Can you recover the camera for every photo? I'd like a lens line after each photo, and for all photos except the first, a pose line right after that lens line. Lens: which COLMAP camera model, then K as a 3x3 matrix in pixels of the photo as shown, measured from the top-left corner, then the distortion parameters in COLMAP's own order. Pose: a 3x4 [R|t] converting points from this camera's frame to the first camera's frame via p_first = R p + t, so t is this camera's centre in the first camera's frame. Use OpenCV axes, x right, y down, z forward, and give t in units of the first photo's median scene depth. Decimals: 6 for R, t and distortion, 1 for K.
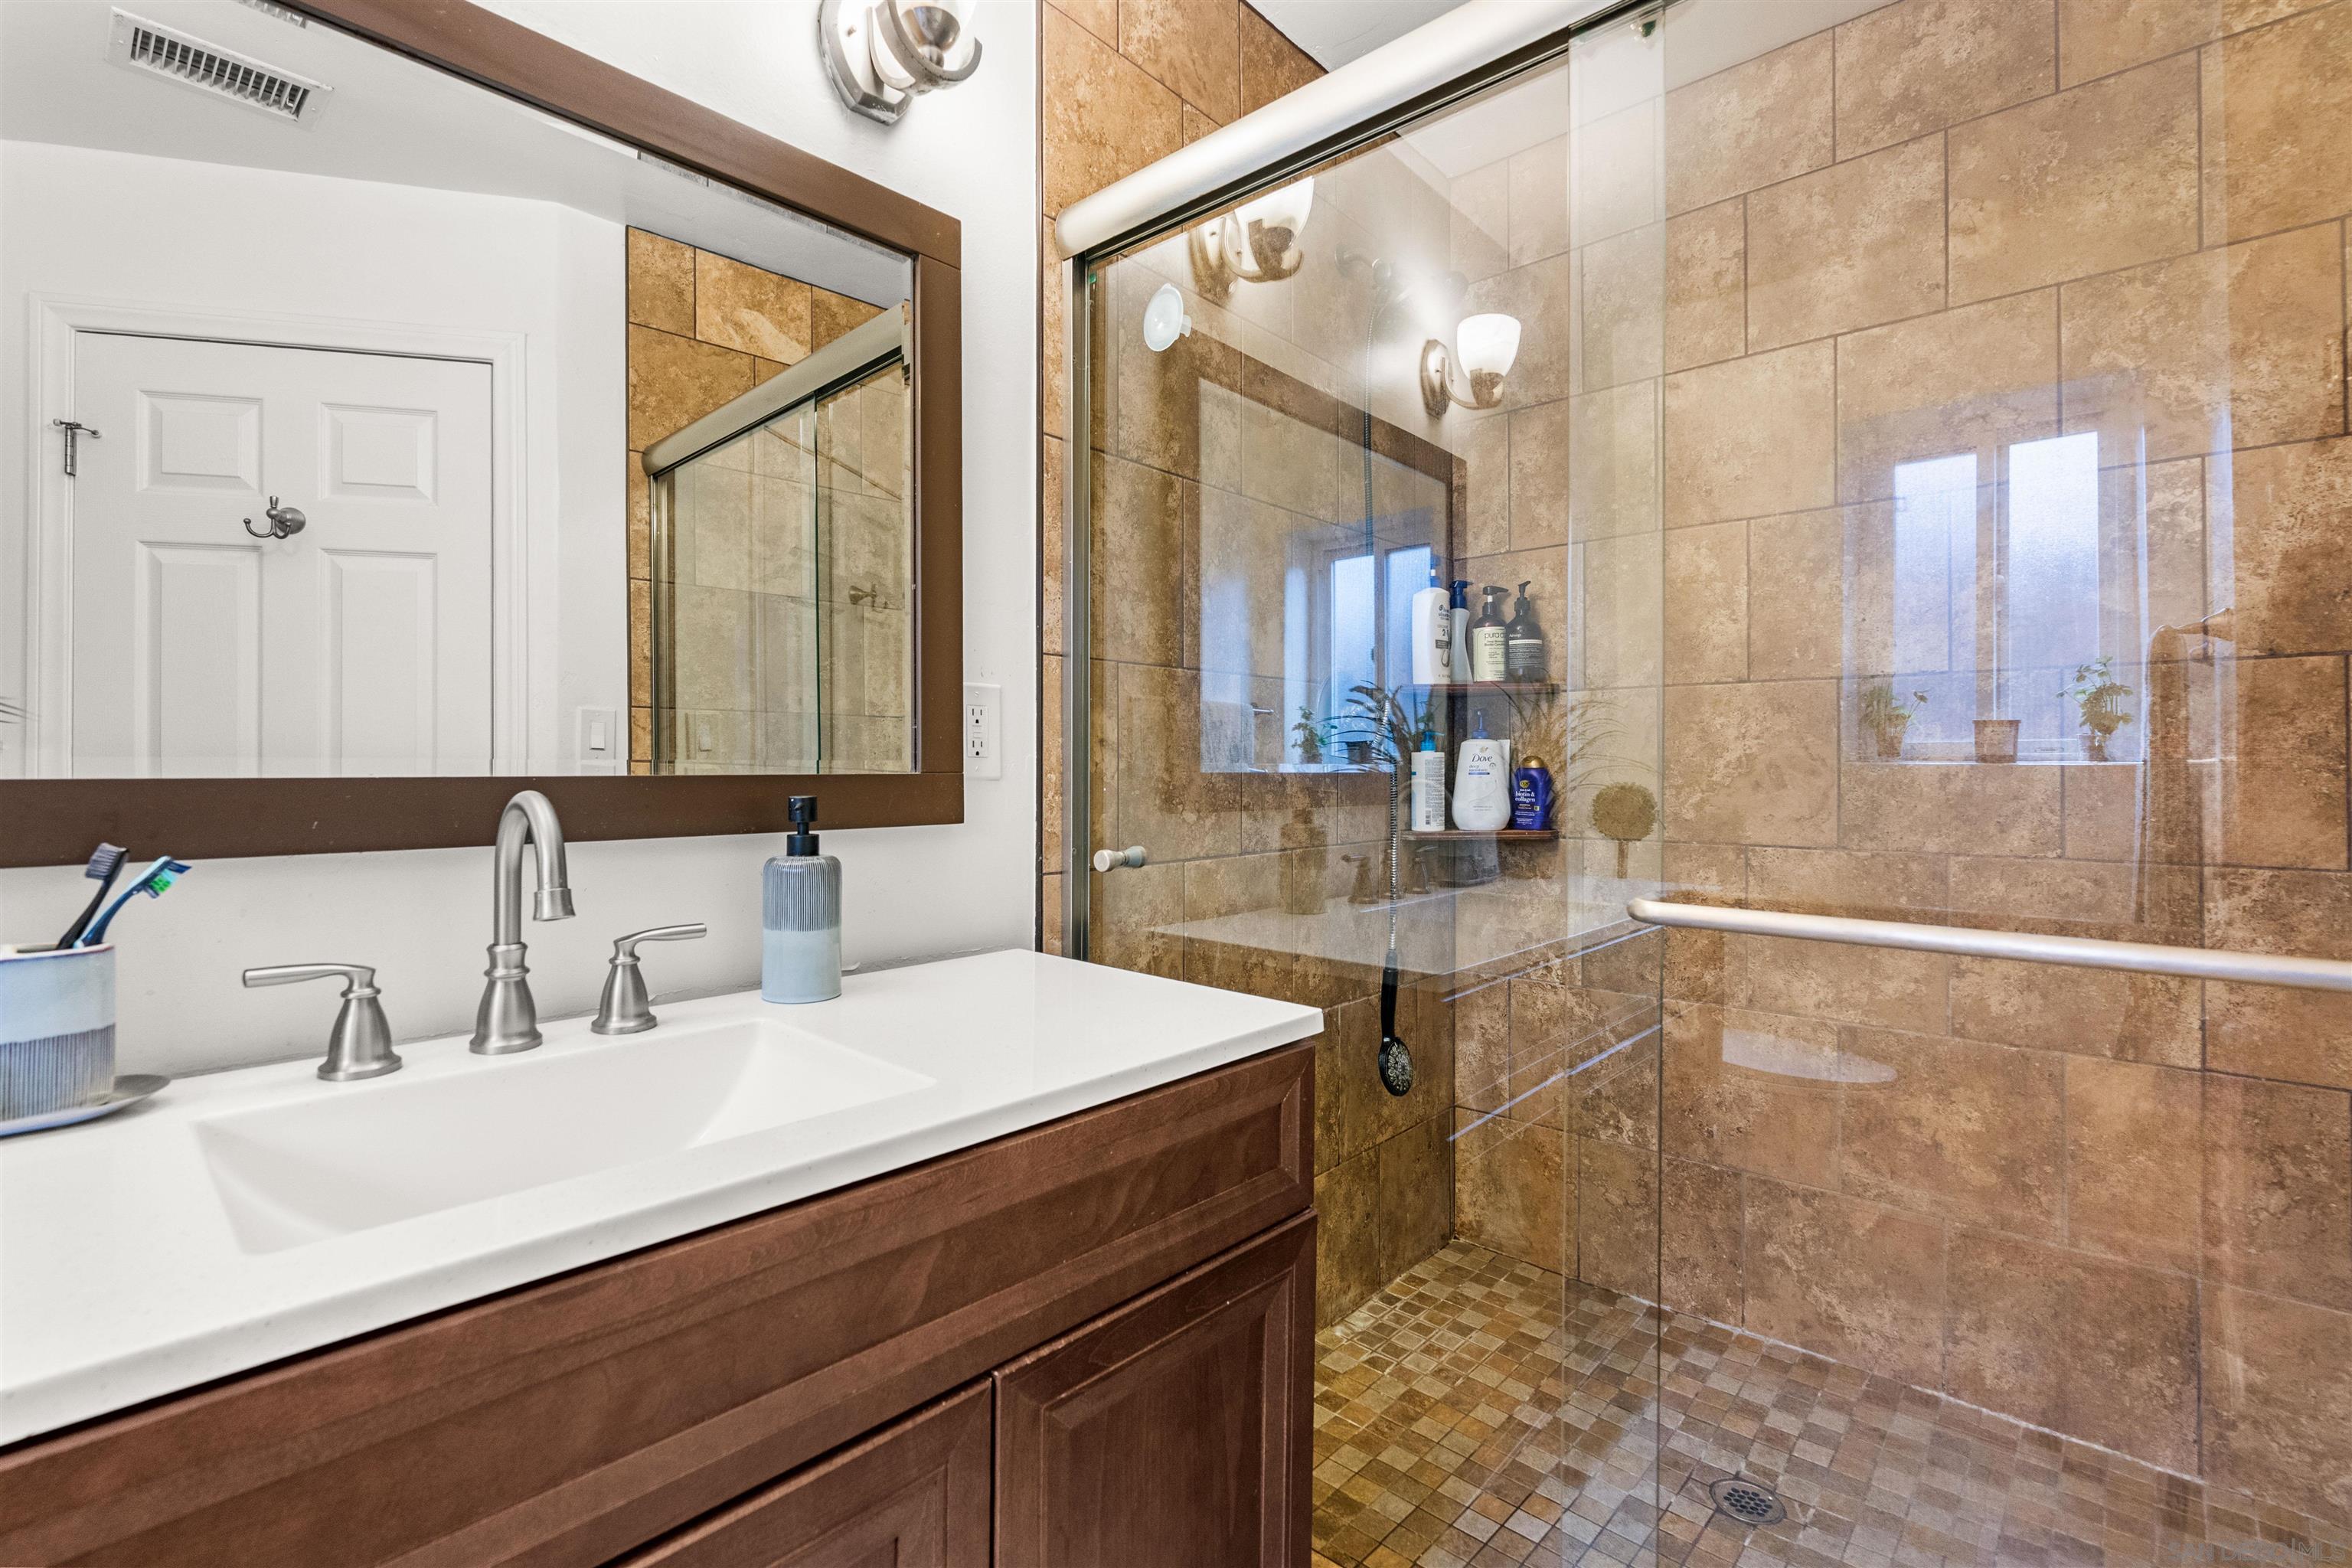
lens RADIAL K [[1073.3, 0, 1165.5], [0, 1073.3, 769.6], [0, 0, 1]] dist [-0.008881, 0.003926]
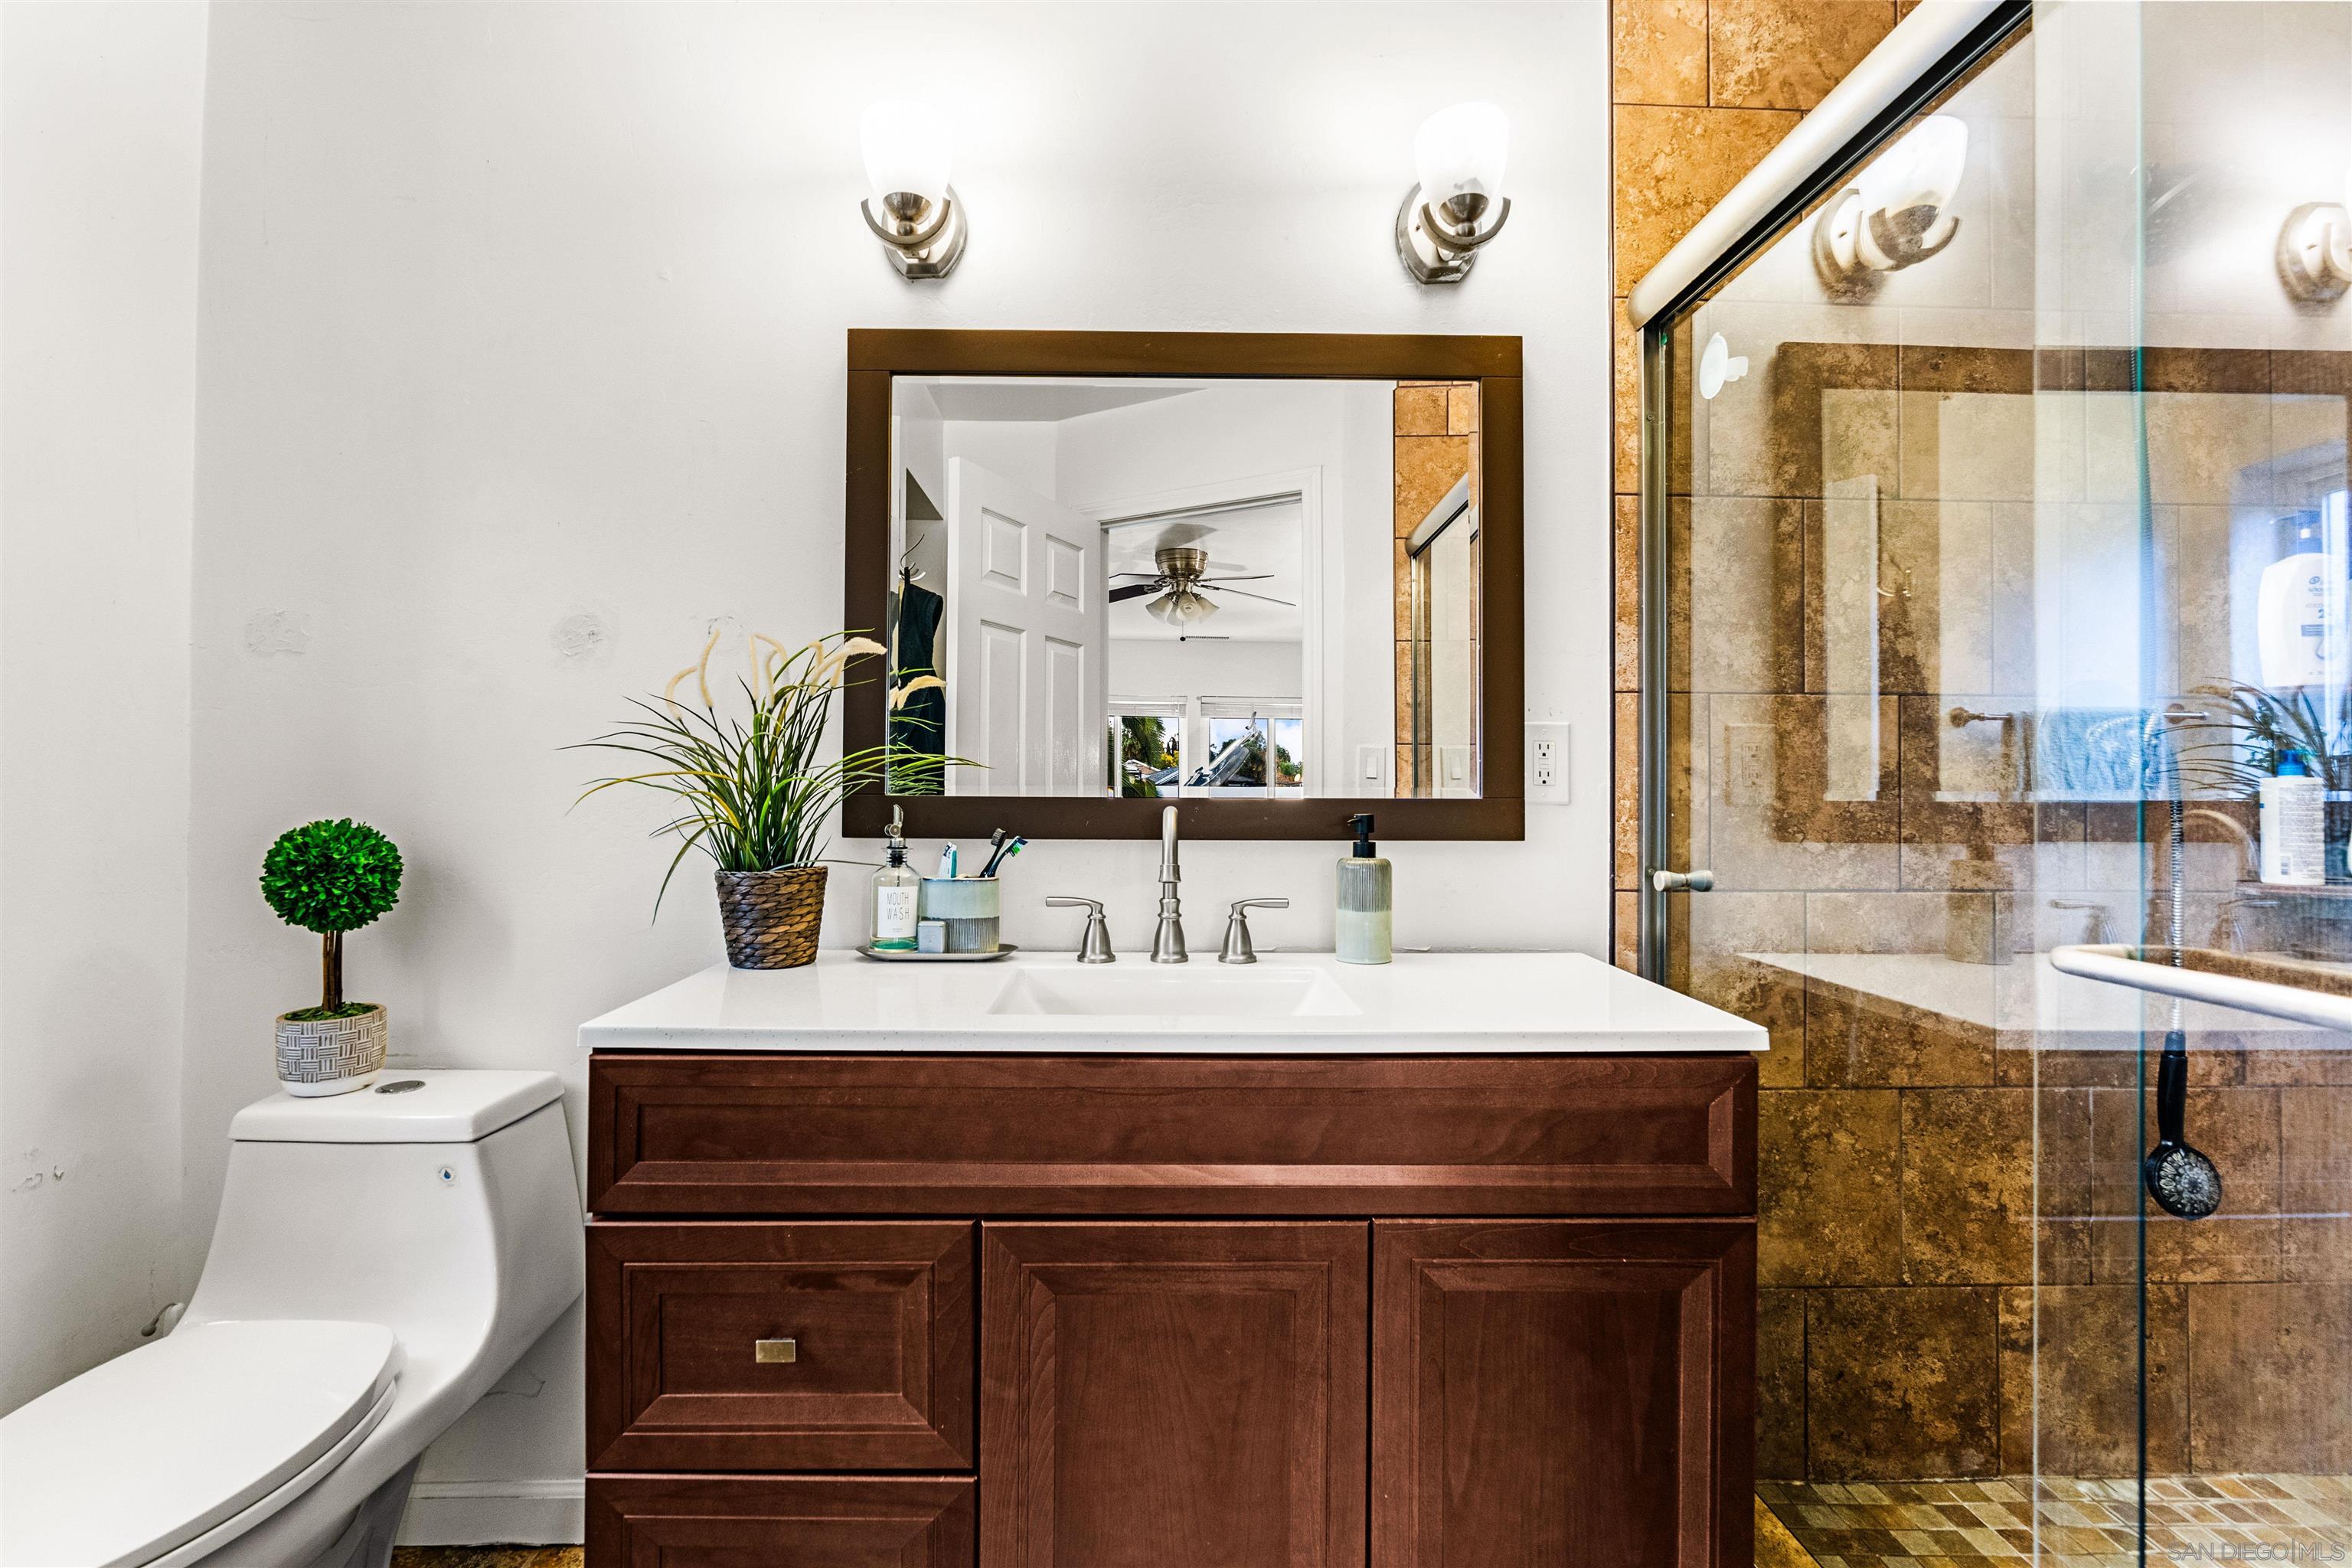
lens RADIAL K [[1073.3, 0, 1172.6], [0, 1073.3, 784.7], [0, 0, 1]] dist [-0.008881, 0.003926]
pose [[0.704907, -0.000540, -0.709300, 0.330278], [-0.007048, 0.999945, -0.007765, -0.000076], [0.709265, 0.010473, 0.704864, -0.098067]]
